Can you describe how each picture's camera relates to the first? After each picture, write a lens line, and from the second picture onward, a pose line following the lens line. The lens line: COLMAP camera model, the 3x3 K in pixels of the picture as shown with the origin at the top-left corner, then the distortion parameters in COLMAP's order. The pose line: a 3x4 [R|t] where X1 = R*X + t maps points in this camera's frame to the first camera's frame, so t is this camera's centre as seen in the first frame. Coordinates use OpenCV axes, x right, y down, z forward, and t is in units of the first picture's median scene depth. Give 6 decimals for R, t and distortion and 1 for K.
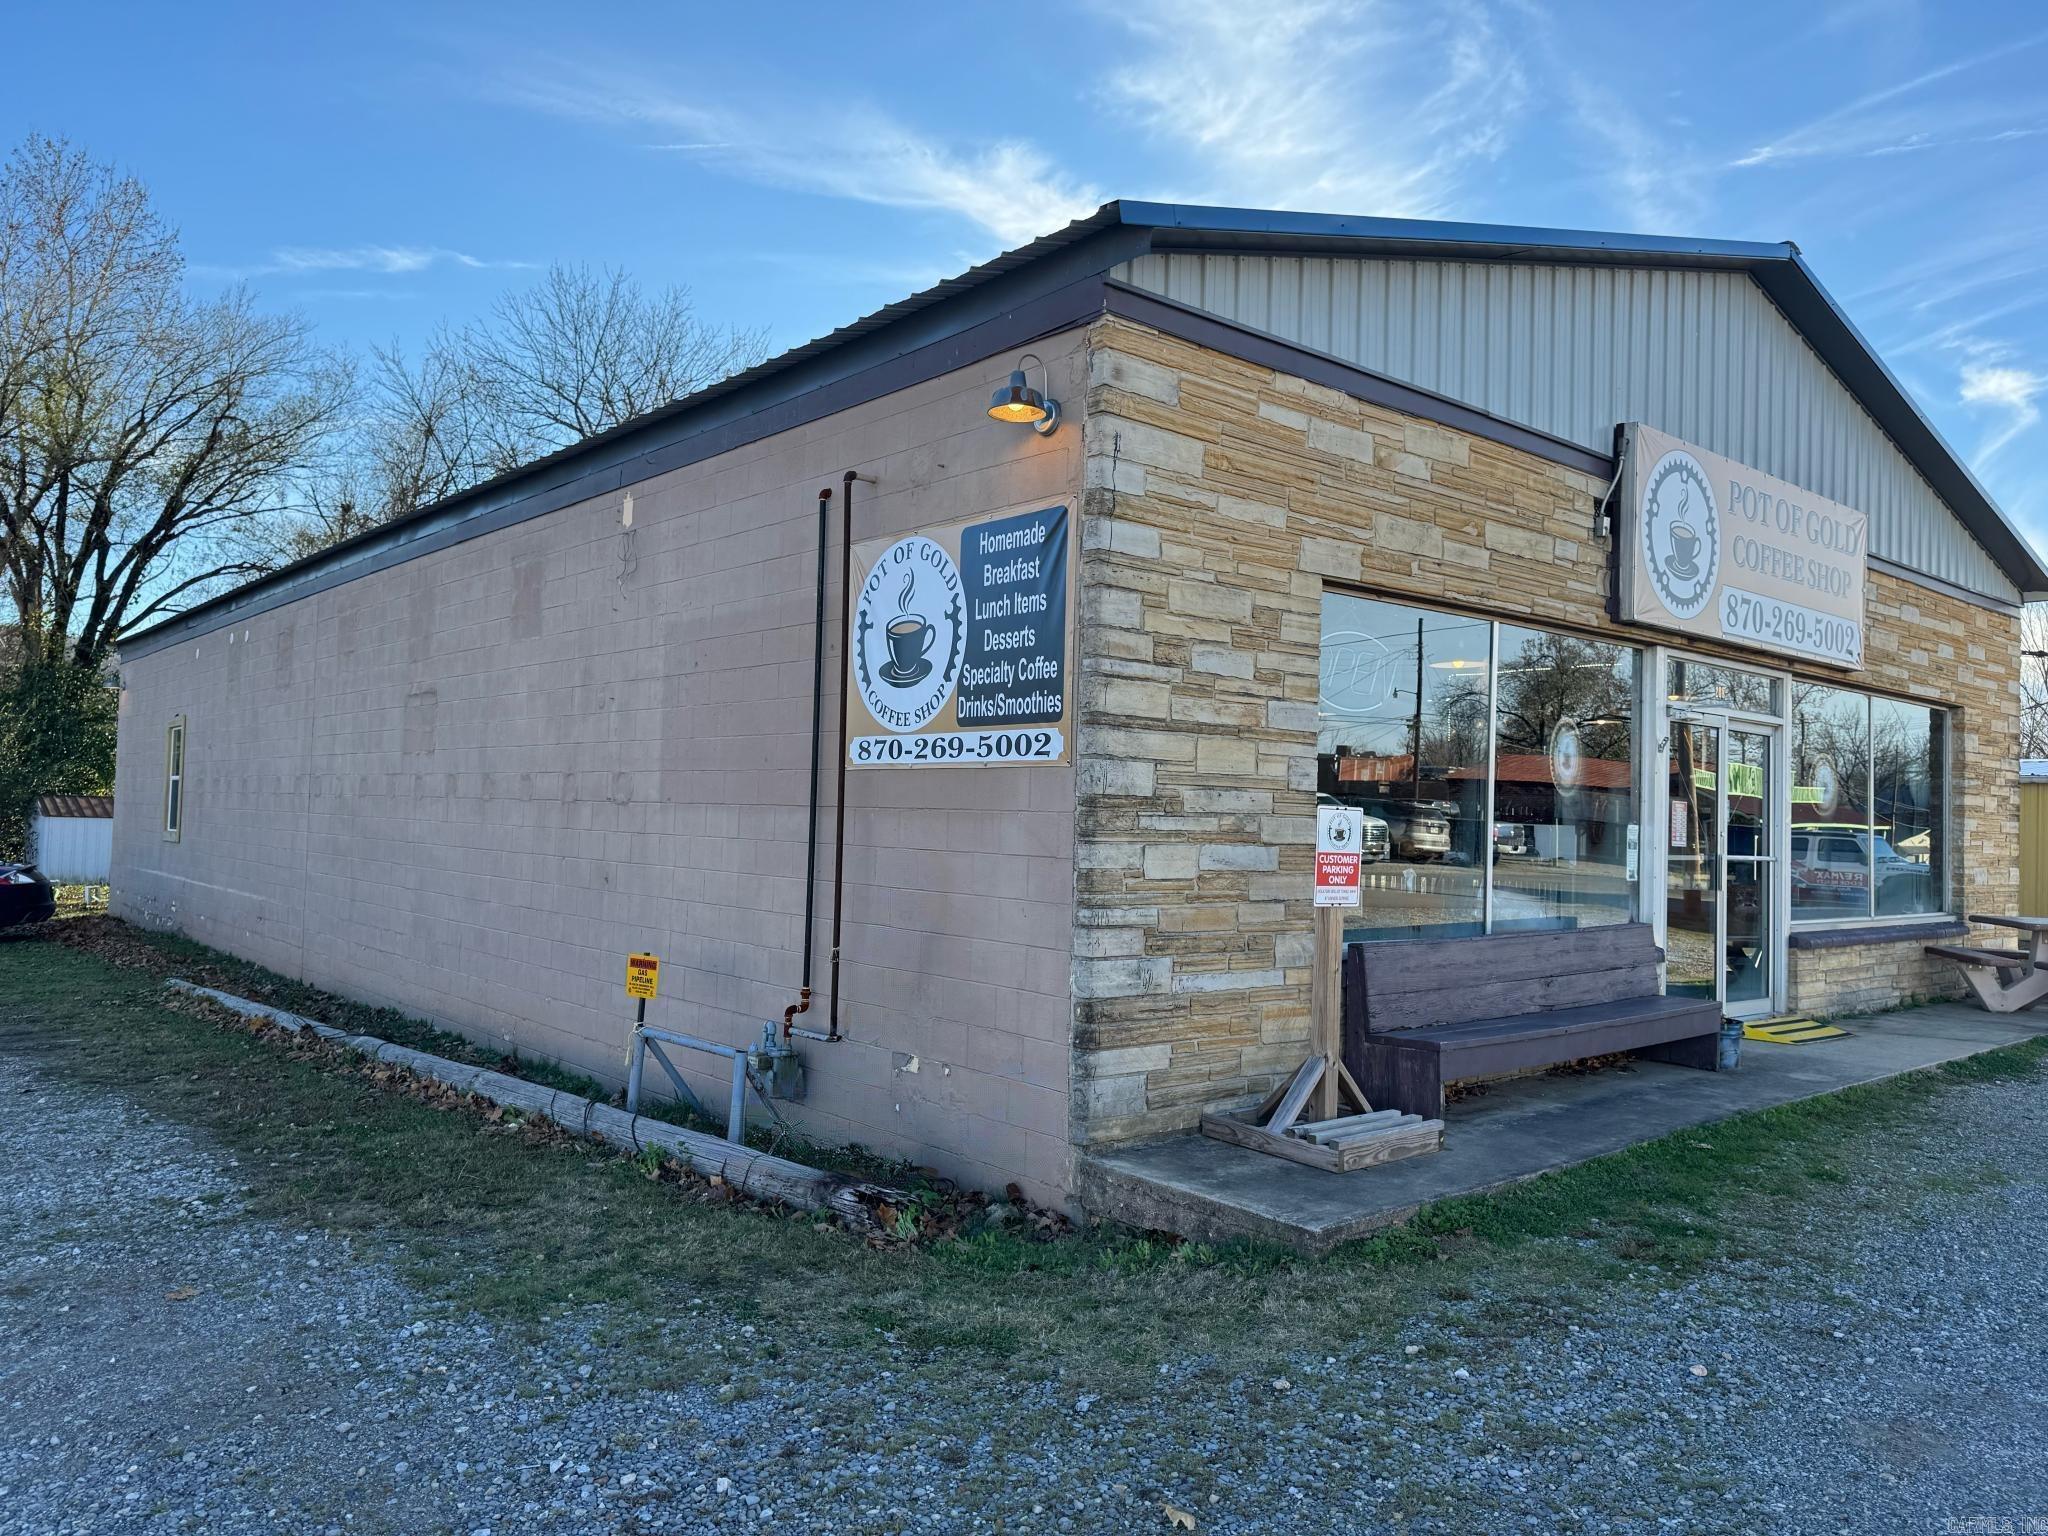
lens RADIAL K [[1423.9, 0, 926.3], [0, 1423.9, 783.2], [0, 0, 1]] dist [0.041893, -0.048087]
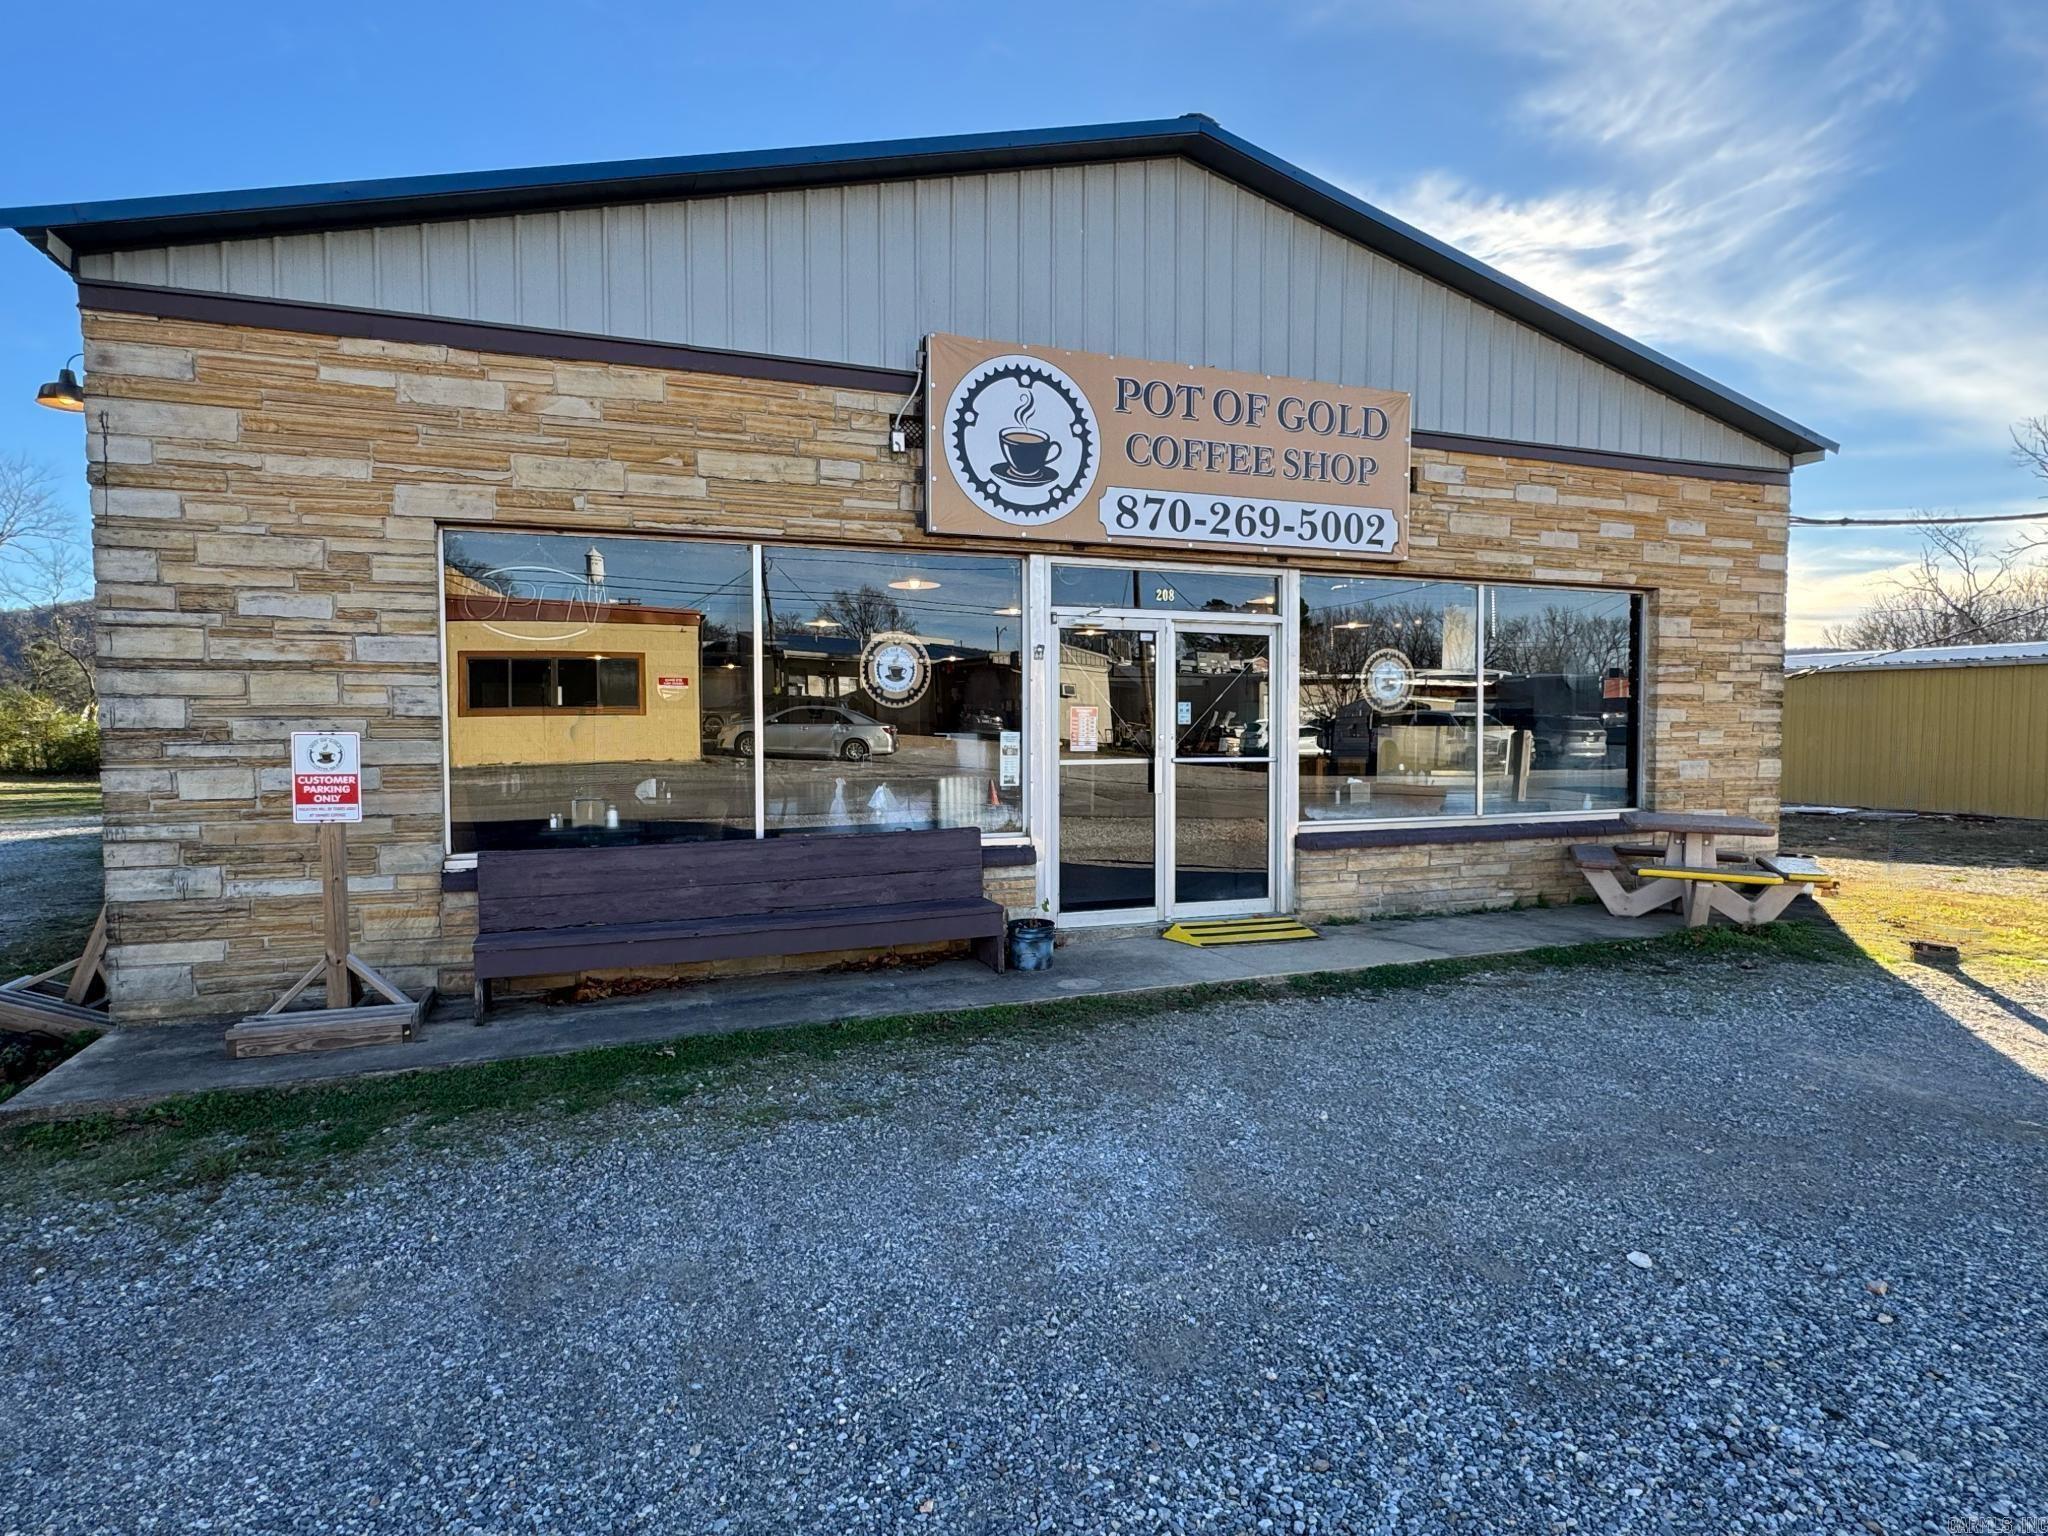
lens RADIAL K [[1088.4, 0, 1019.7], [0, 1088.4, 772.9], [0, 0, 1]] dist [-0.005306, 0.013837]
pose [[0.947964, -0.016211, -0.317964, 0.911754], [0.036669, 0.997616, 0.058462, 0.015963], [0.316258, -0.067079, 0.946299, 0.320281]]
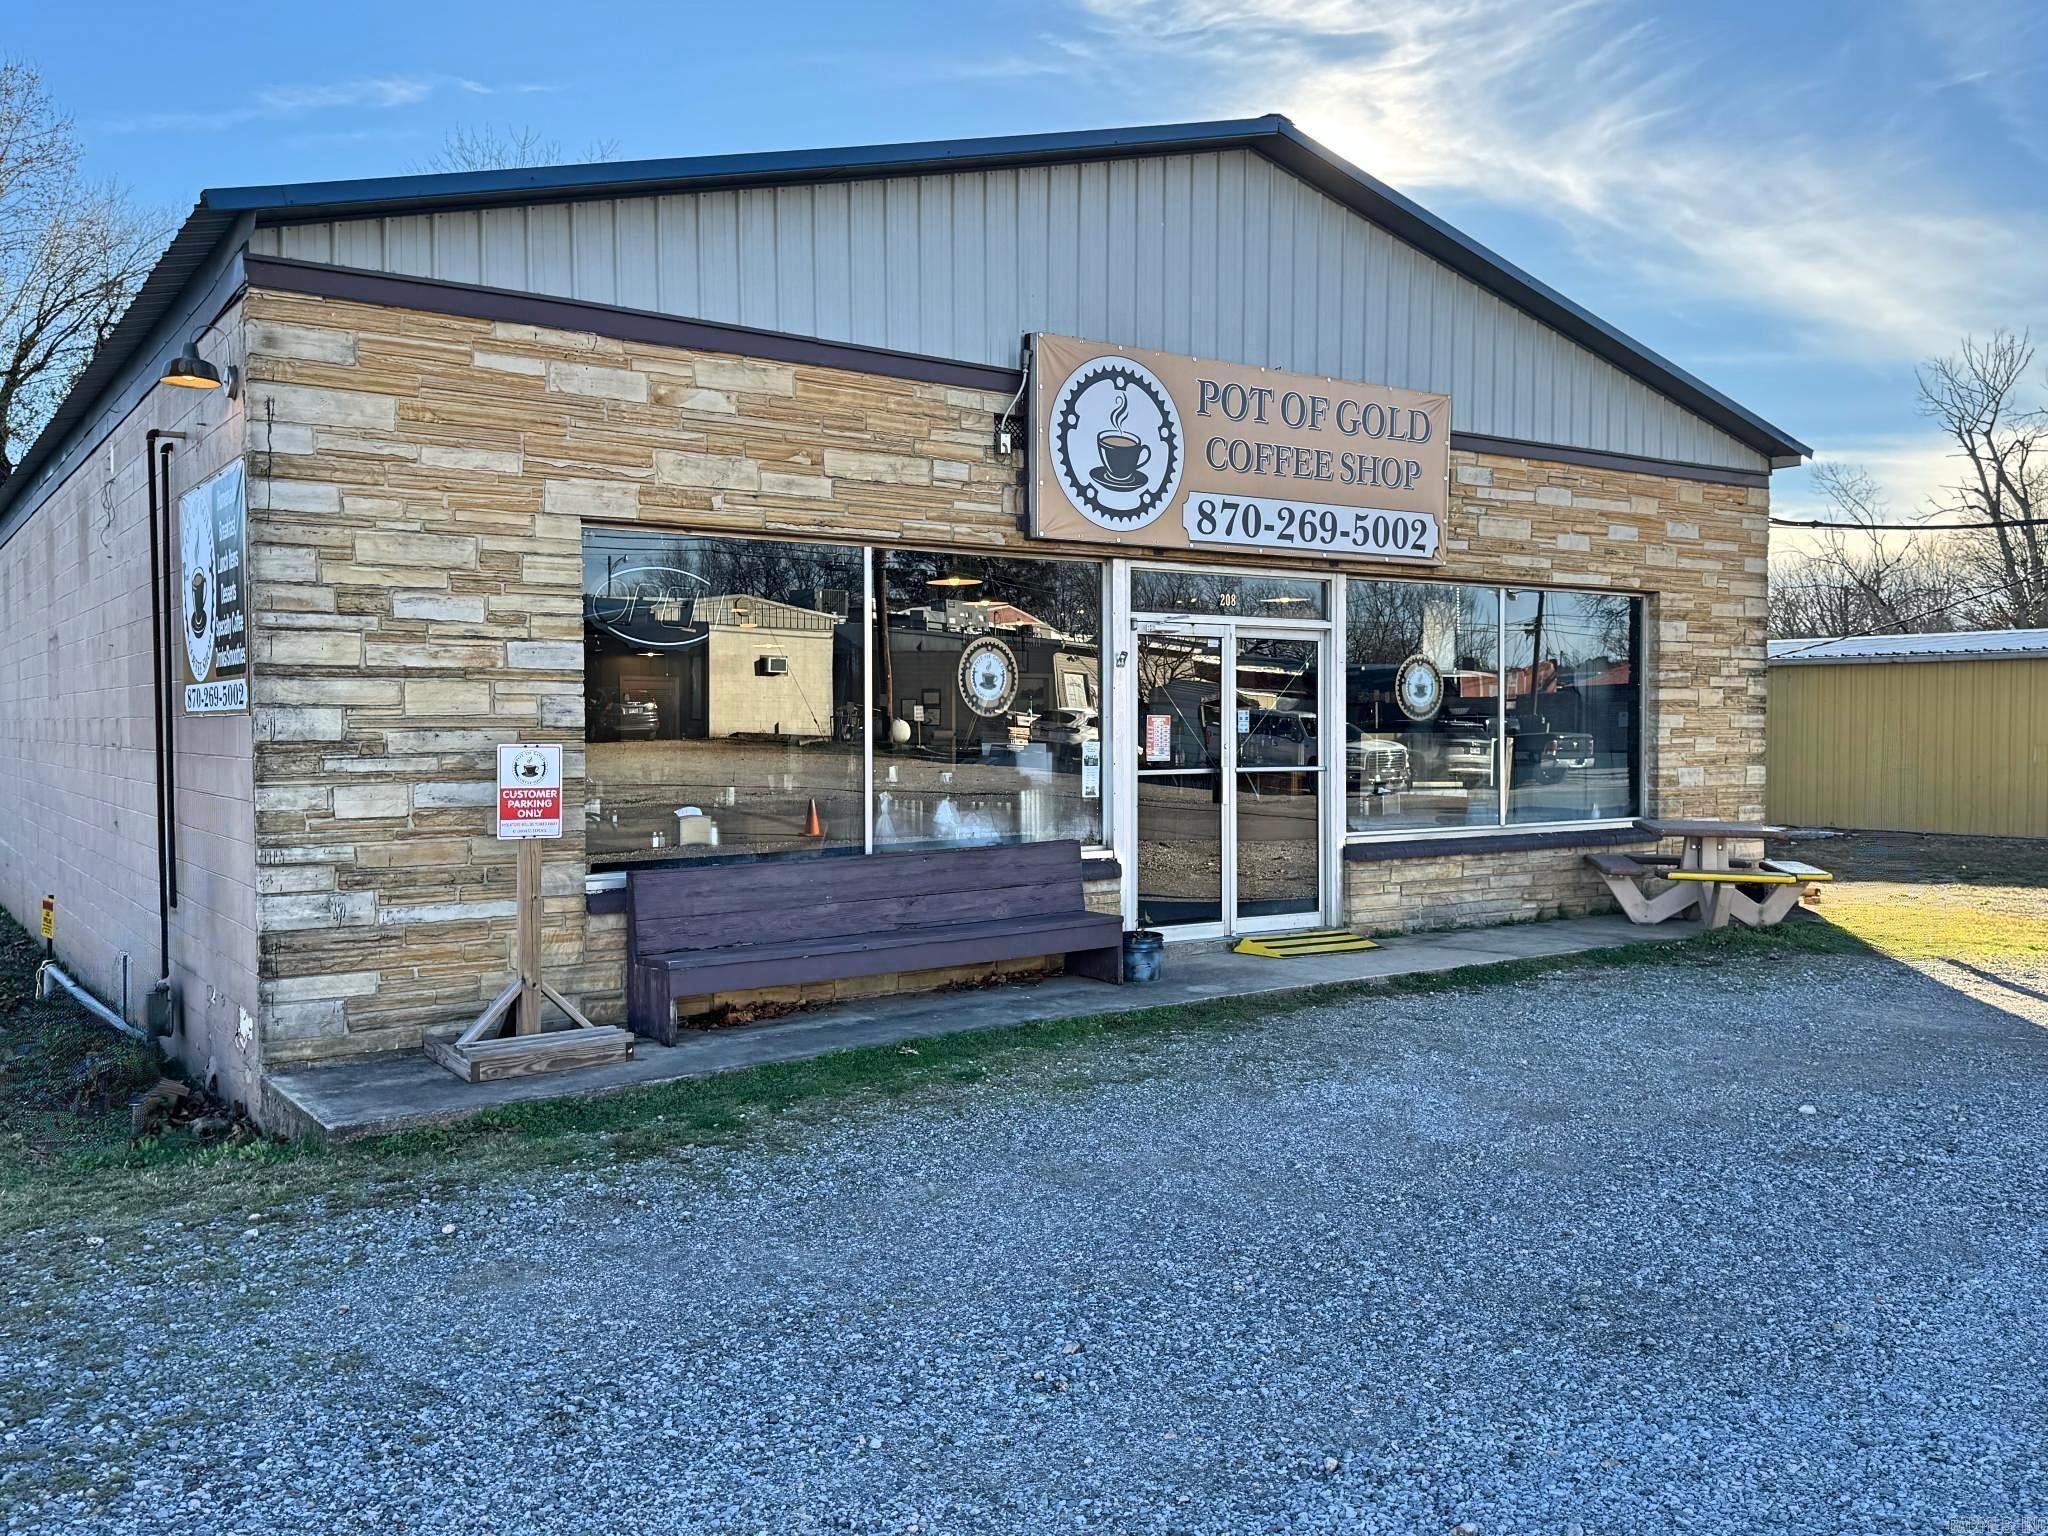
lens RADIAL K [[1673.1, 0, 992.0], [0, 1673.1, 779.4], [0, 0, 1]] dist [0.139161, -0.103441]
pose [[0.996908, -0.030201, -0.072542, 0.619338], [0.034096, 0.998009, 0.053065, -0.010473], [0.070795, -0.055374, 0.995953, -0.193463]]
